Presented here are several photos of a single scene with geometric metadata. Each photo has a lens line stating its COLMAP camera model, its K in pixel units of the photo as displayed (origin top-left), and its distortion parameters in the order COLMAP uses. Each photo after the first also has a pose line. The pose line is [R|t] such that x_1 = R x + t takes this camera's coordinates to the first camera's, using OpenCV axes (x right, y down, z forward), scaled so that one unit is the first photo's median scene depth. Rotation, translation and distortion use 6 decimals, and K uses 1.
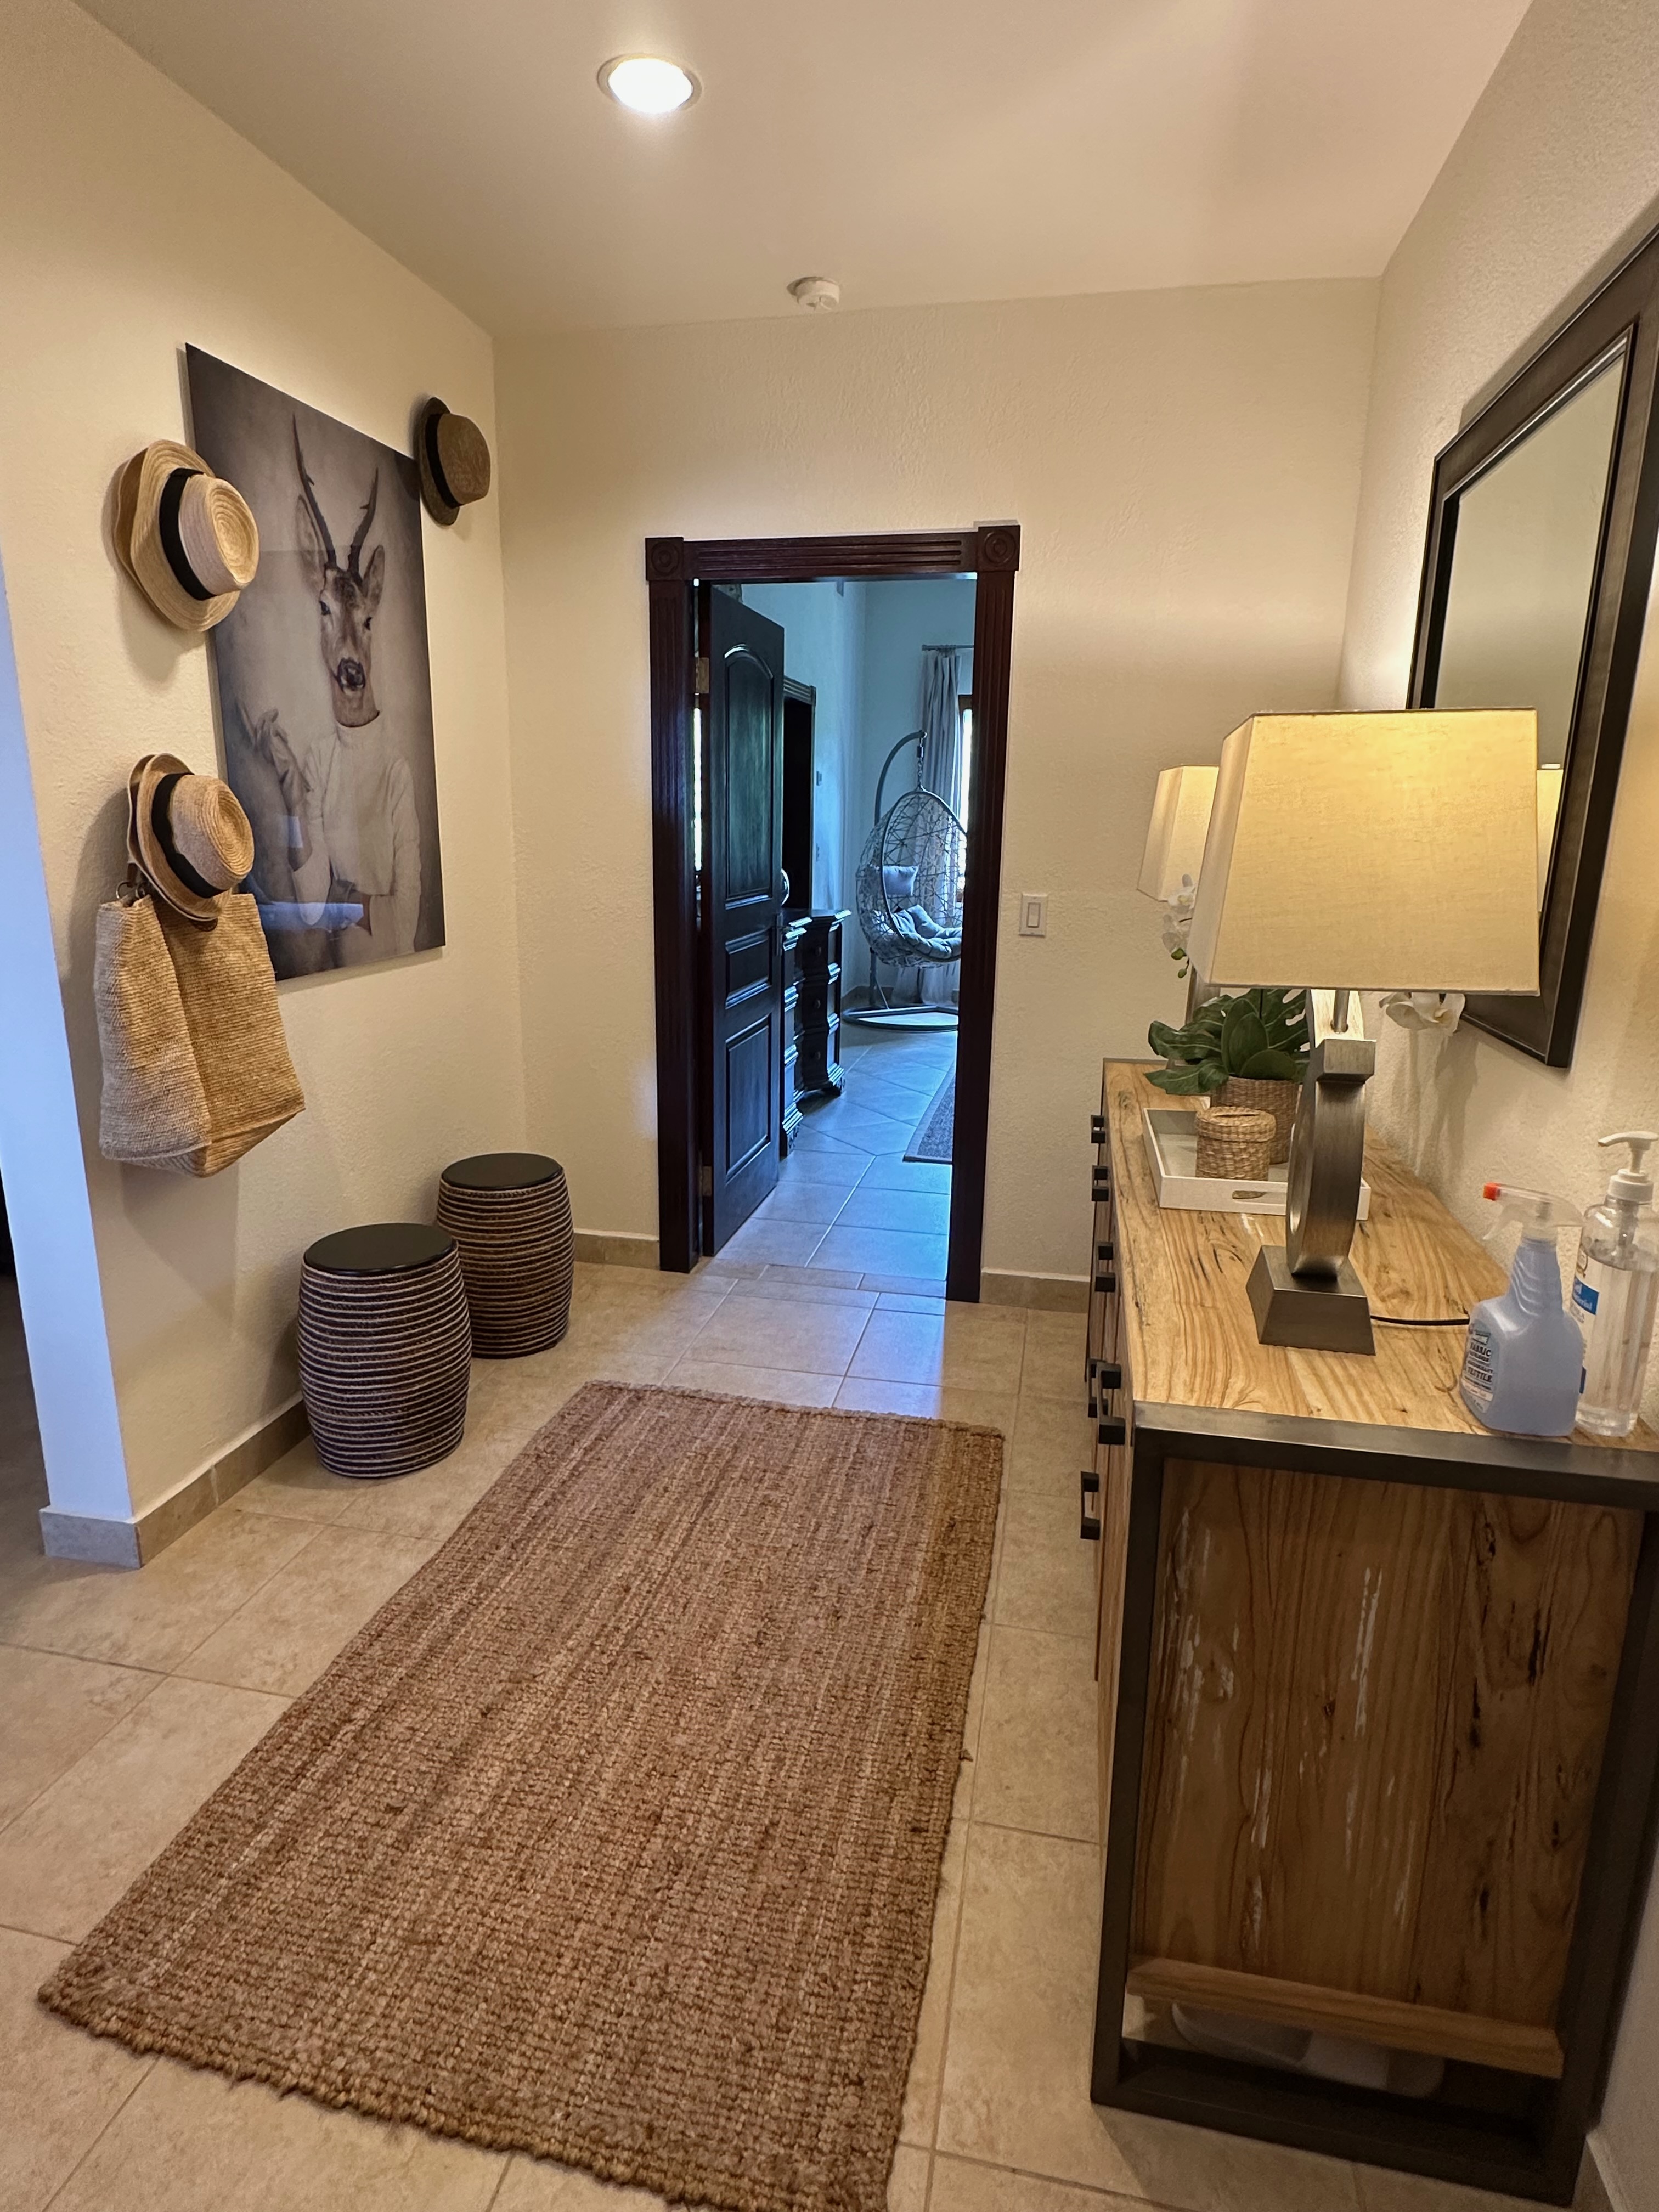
lens RADIAL K [[1199.5, 0, 824.5], [0, 1199.5, 1100.1], [0, 0, 1]] dist [0.001855, -0.000718]
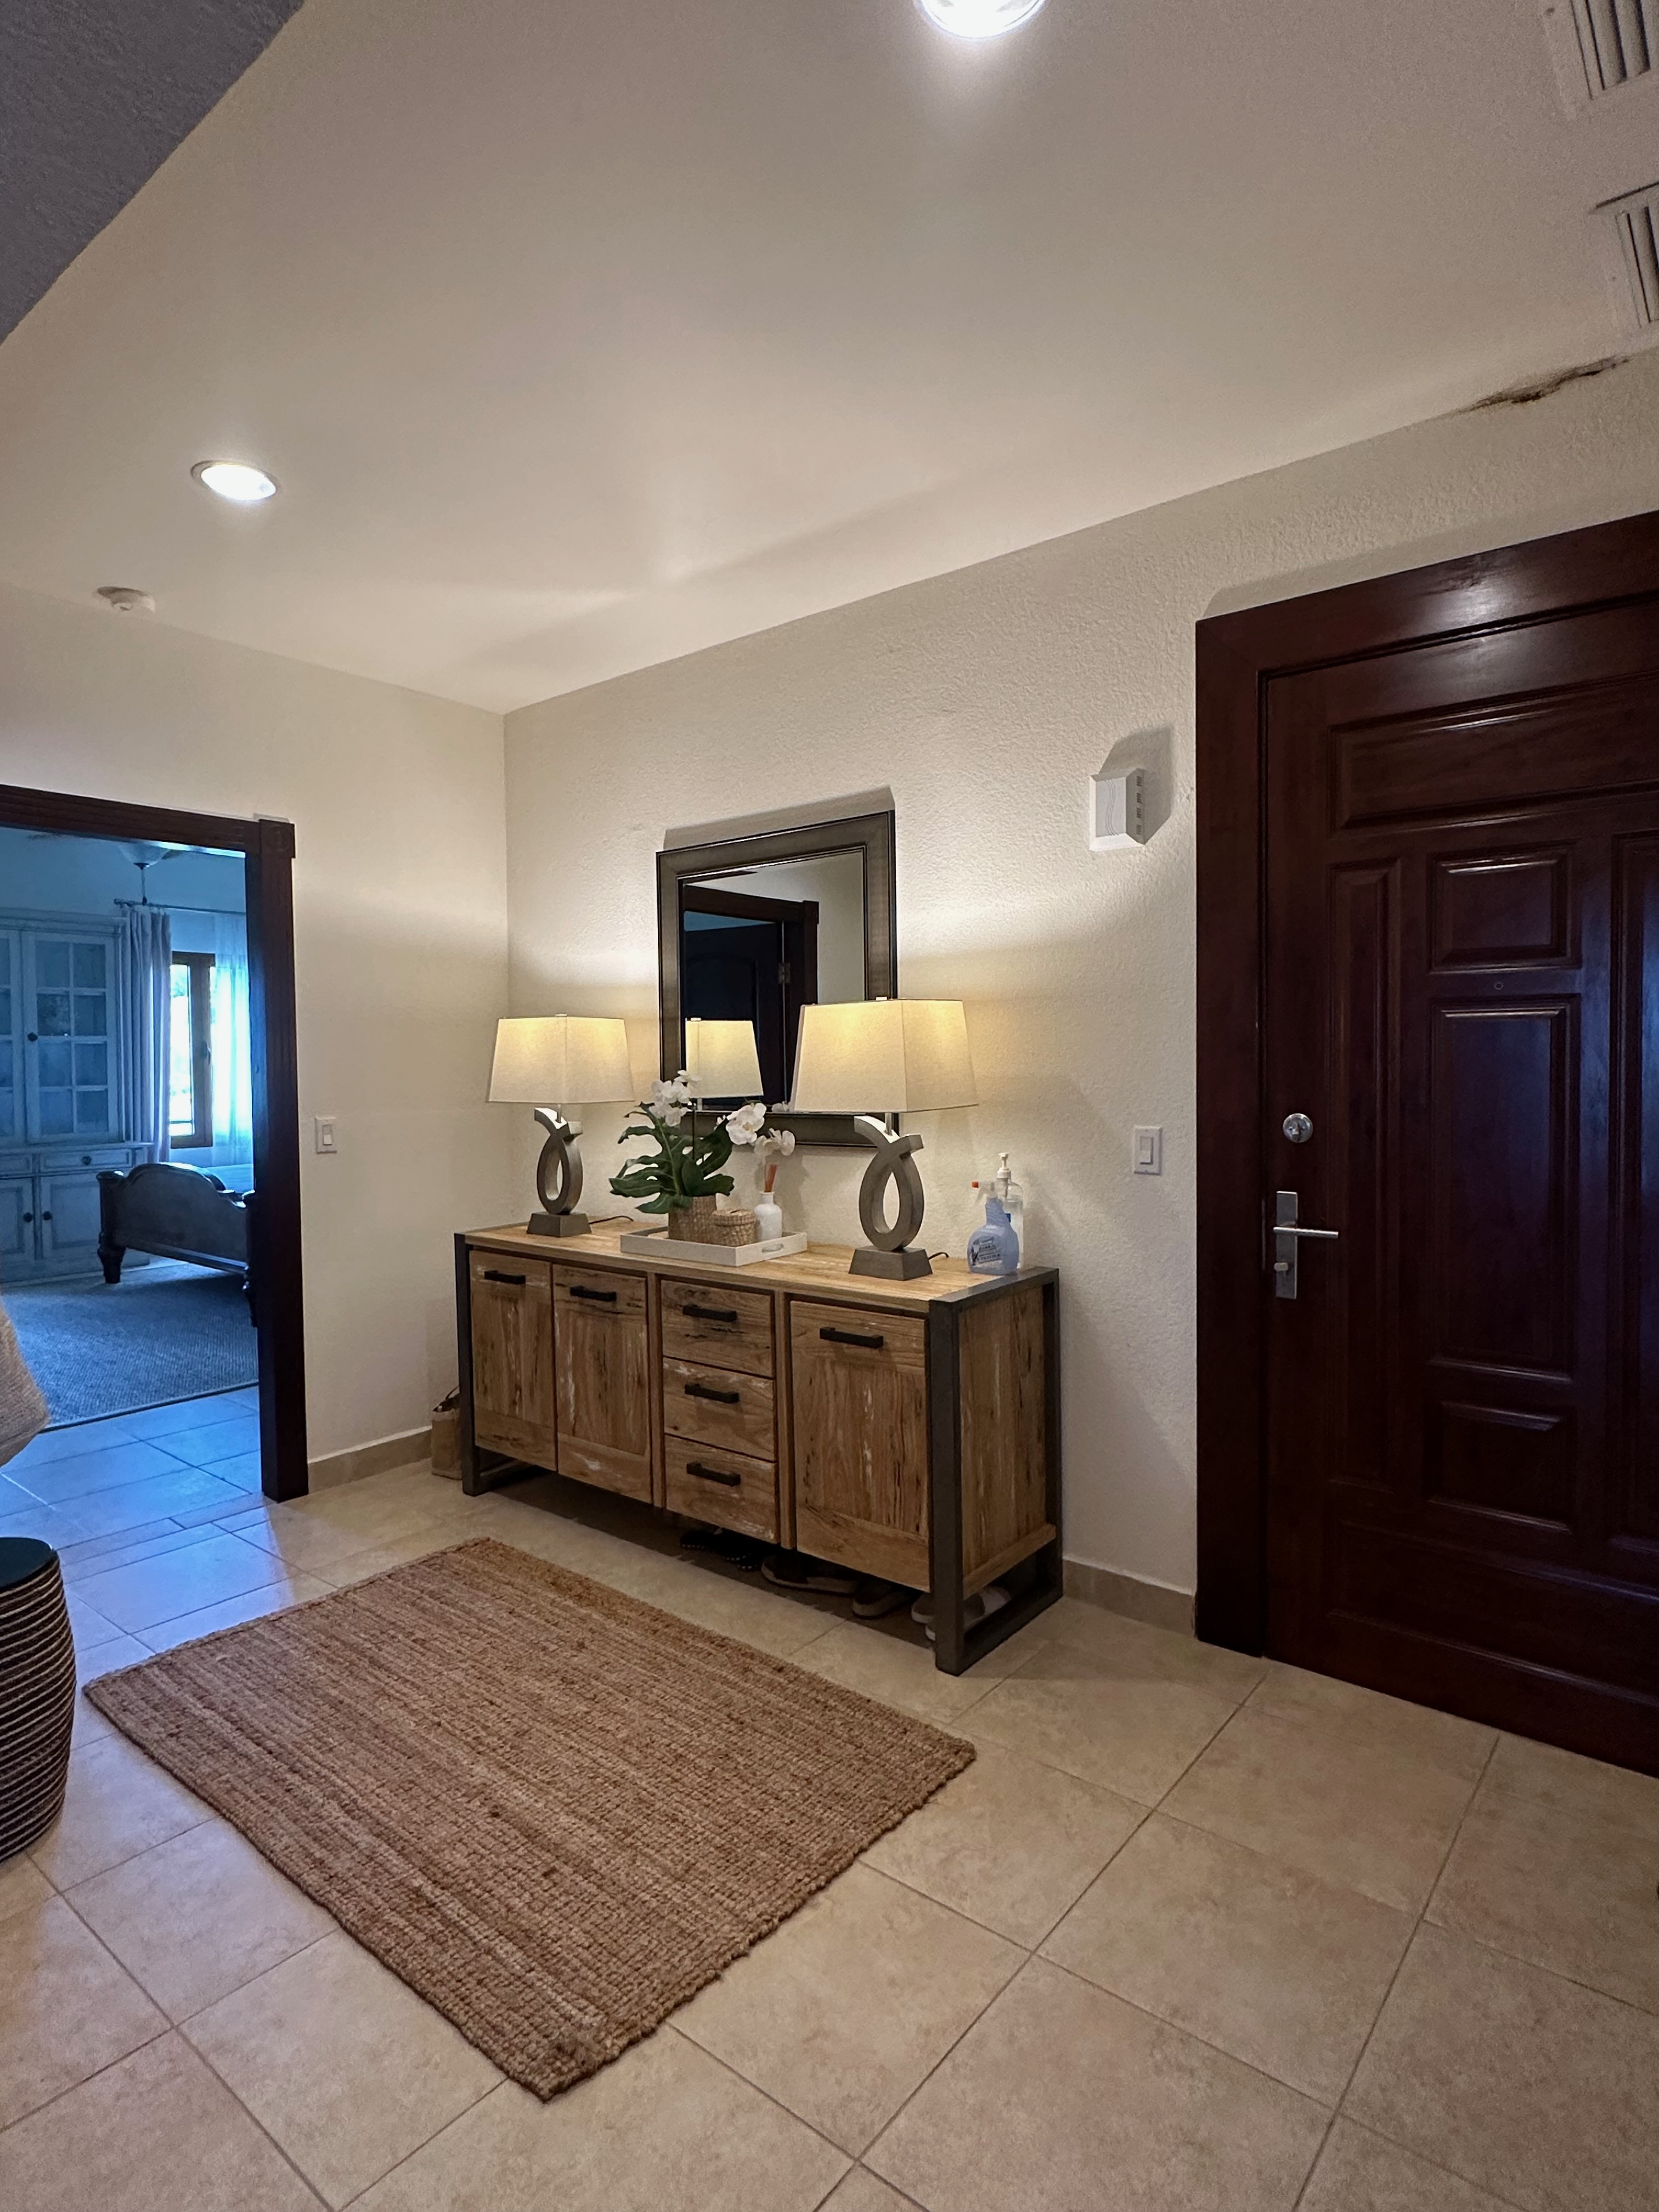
lens RADIAL K [[1199.5, 0, 830.2], [0, 1199.5, 1096.8], [0, 0, 1]] dist [0.001855, -0.000718]
pose [[0.445296, -0.045577, 0.894223, -0.917215], [0.224949, 0.972367, -0.062457, -0.007547], [-0.866666, 0.228966, 0.443243, 0.052582]]
